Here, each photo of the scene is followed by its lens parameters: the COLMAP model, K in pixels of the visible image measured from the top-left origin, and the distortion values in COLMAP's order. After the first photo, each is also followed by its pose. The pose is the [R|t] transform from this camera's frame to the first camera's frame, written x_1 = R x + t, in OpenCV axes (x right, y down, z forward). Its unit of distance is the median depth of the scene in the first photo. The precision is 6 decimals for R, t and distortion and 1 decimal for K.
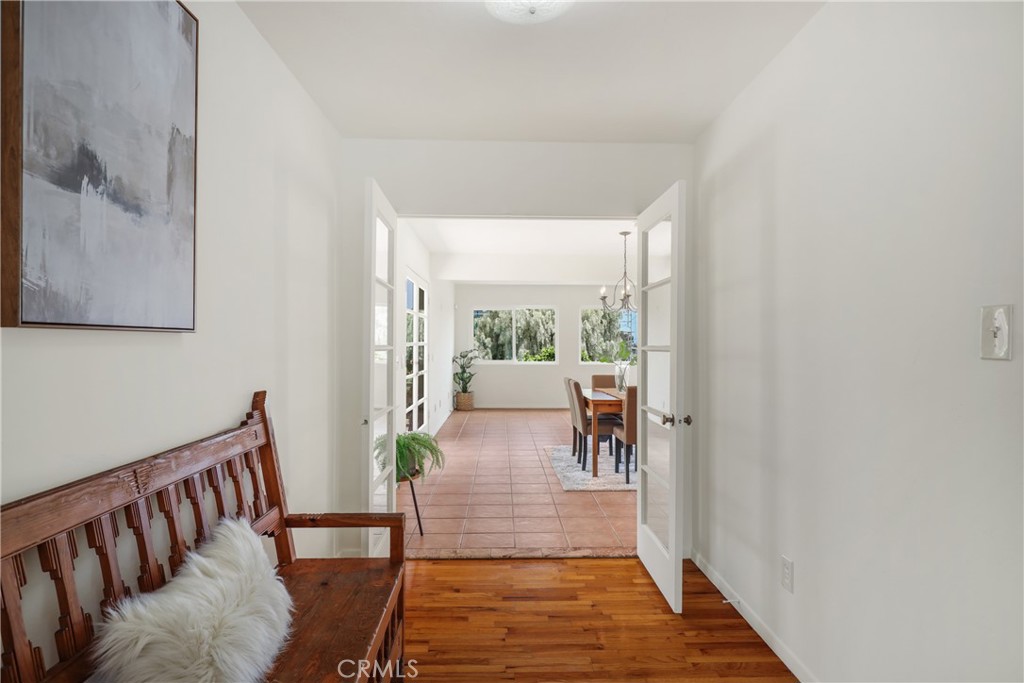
lens RADIAL K [[579.1, 0, 518.2], [0, 579.1, 344.9], [0, 0, 1]] dist [0.004693, -0.000491]
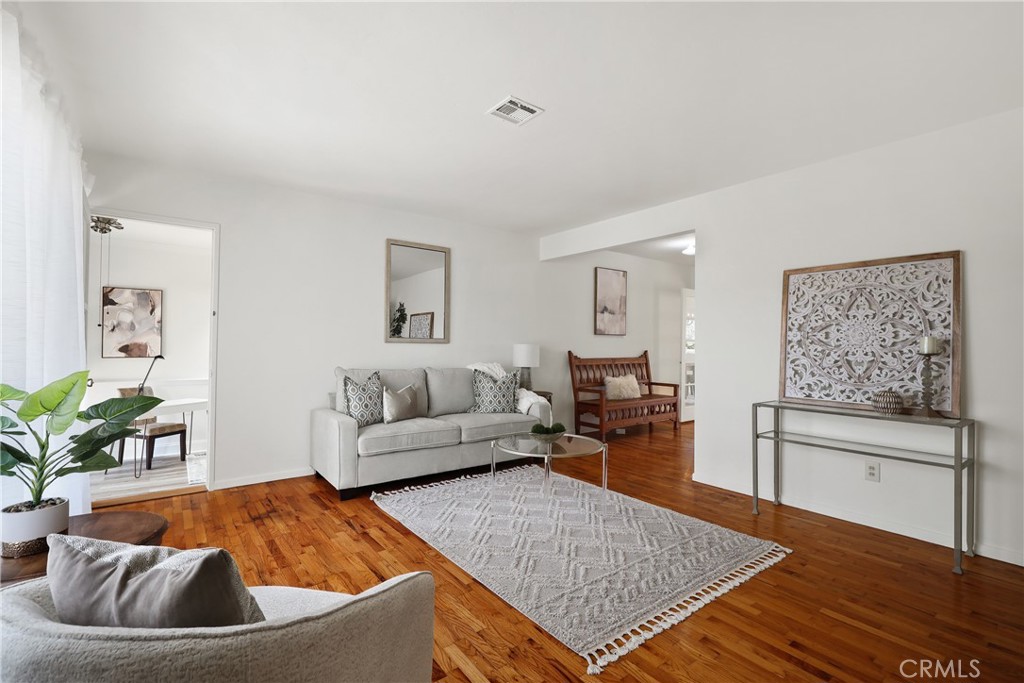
lens RADIAL K [[464.8, 0, 512.0], [0, 464.8, 341.5], [0, 0, 1]] dist [0.001964, 0.000108]
pose [[0.576295, -0.003373, -0.817235, 0.594130], [-0.008242, 0.999917, -0.009939, 0.021147], [0.817200, 0.012464, 0.576219, -0.579498]]
